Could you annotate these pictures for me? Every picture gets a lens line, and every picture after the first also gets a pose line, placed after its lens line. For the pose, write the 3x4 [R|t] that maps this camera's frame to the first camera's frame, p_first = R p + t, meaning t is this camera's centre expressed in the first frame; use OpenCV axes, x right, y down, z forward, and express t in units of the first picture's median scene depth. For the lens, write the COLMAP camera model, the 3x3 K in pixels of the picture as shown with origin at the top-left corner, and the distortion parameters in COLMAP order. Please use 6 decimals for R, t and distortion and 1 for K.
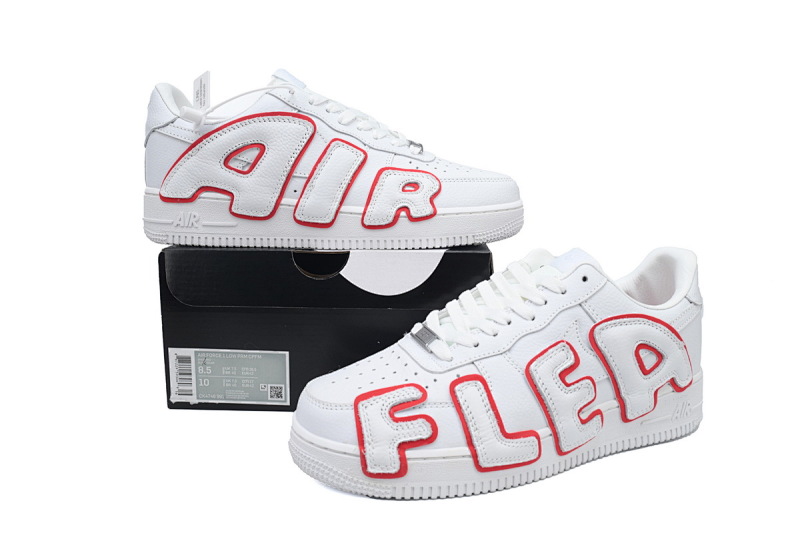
lens RADIAL K [[669.7, 0, 398.6], [0, 669.7, 262.6], [0, 0, 1]] dist [-0.017678, -0.002024]
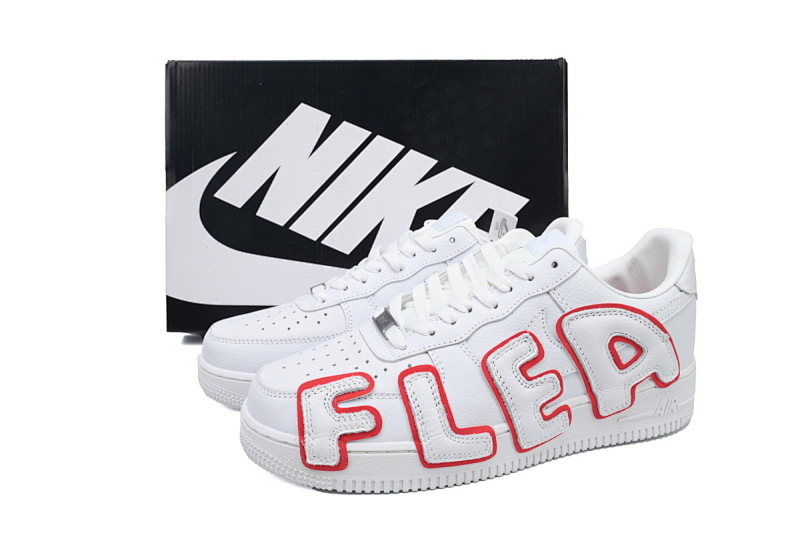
lens RADIAL K [[669.7, 0, 400.4], [0, 669.7, 268.4], [0, 0, 1]] dist [-0.017678, -0.002024]
pose [[0.995374, 0.017897, -0.094390, 0.158238], [-0.011755, 0.997801, 0.065225, -0.029024], [0.095350, -0.063814, 0.993396, 0.066090]]
